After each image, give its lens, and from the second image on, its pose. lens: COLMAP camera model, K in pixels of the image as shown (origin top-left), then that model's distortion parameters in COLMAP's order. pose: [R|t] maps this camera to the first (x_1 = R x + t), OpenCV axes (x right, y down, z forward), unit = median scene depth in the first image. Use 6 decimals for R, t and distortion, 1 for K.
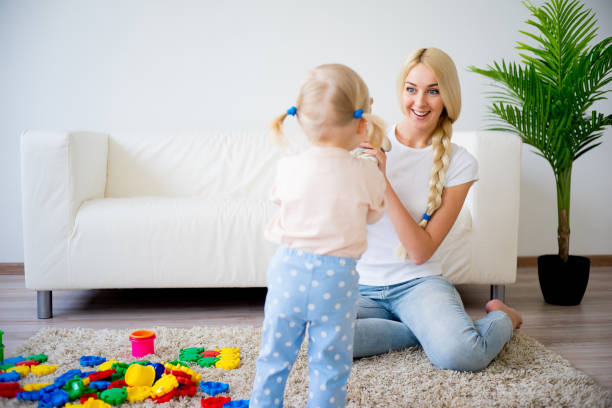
lens RADIAL K [[679.2, 0, 306.0], [0, 679.2, 204.0], [0, 0, 1]] dist [-0.102429, -0.000129]
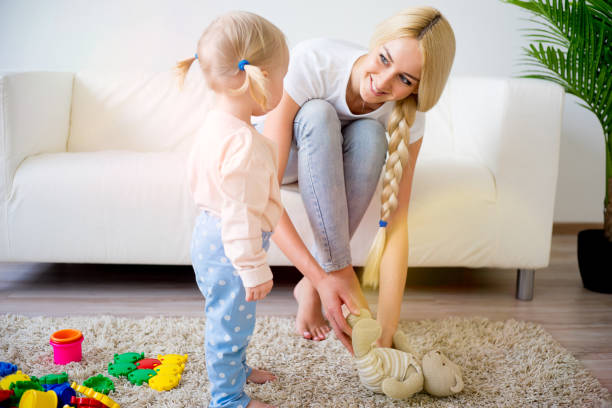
lens RADIAL K [[679.2, 0, 306.0], [0, 679.2, 204.0], [0, 0, 1]] dist [-0.102429, -0.000129]
pose [[0.998230, 0.021456, -0.055462, 0.062134], [-0.016023, 0.995193, 0.096618, -0.032803], [0.057268, -0.095559, 0.993775, 0.184511]]
